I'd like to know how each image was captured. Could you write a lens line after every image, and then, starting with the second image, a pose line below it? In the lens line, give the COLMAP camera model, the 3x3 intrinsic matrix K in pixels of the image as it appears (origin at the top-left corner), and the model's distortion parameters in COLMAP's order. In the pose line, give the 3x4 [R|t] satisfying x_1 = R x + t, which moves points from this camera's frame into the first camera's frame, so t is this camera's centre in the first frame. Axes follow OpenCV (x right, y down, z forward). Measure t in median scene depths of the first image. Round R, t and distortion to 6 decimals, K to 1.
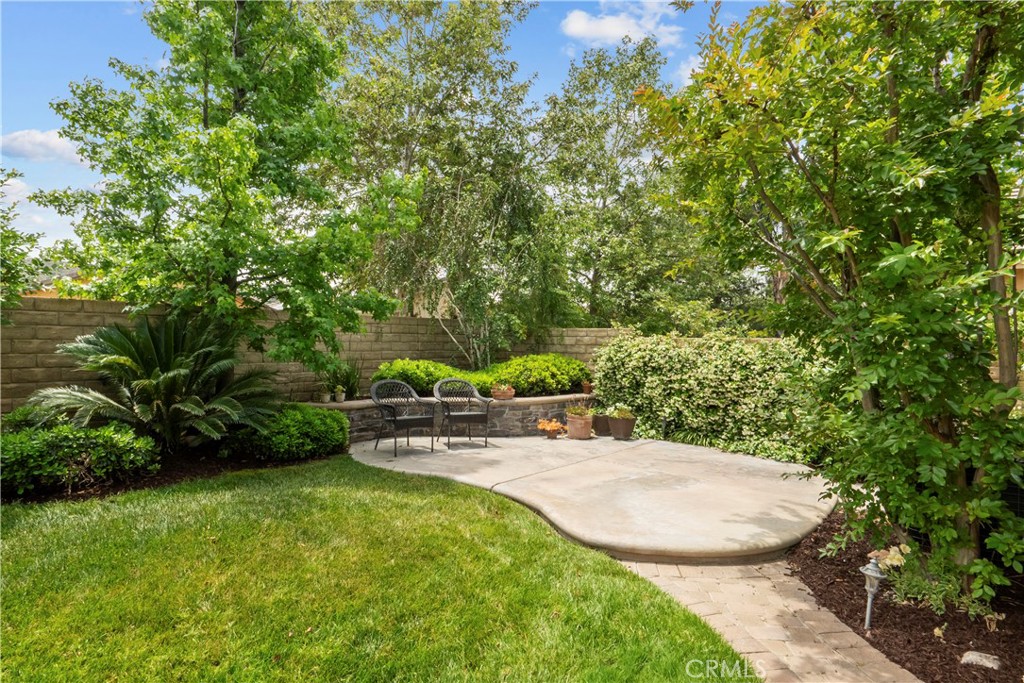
lens RADIAL K [[557.3, 0, 515.1], [0, 557.3, 344.9], [0, 0, 1]] dist [0.005998, 0.002359]
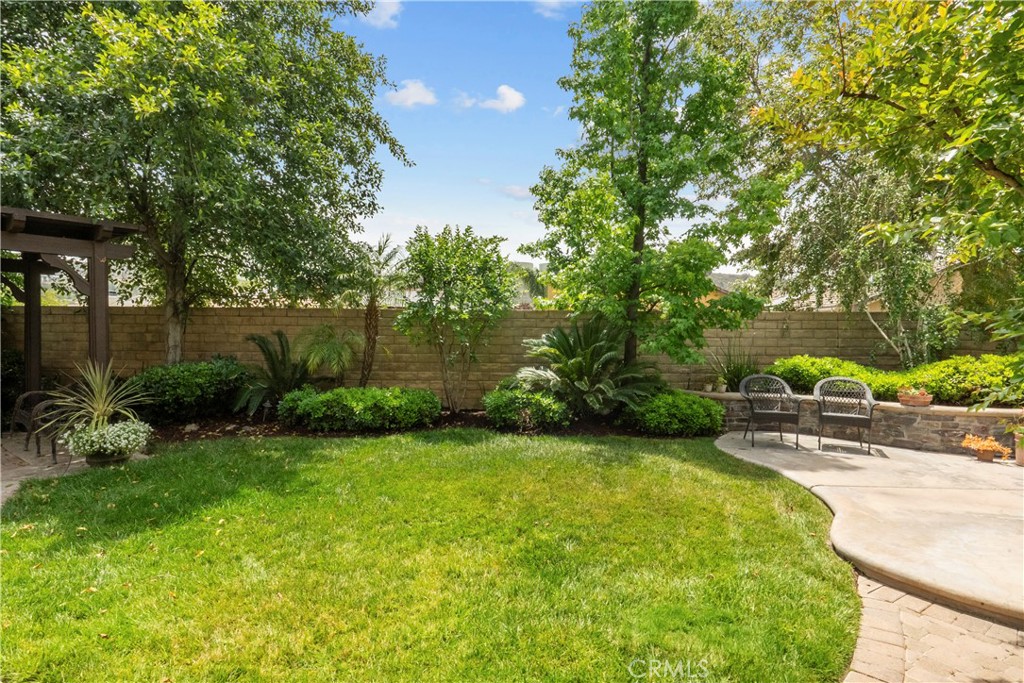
lens RADIAL K [[557.3, 0, 513.6], [0, 557.3, 338.5], [0, 0, 1]] dist [0.005998, 0.002359]
pose [[0.621572, 0.000454, -0.783357, 0.327182], [-0.003414, 0.999992, -0.002130, -0.001192], [0.783350, 0.003998, 0.621568, -0.014852]]
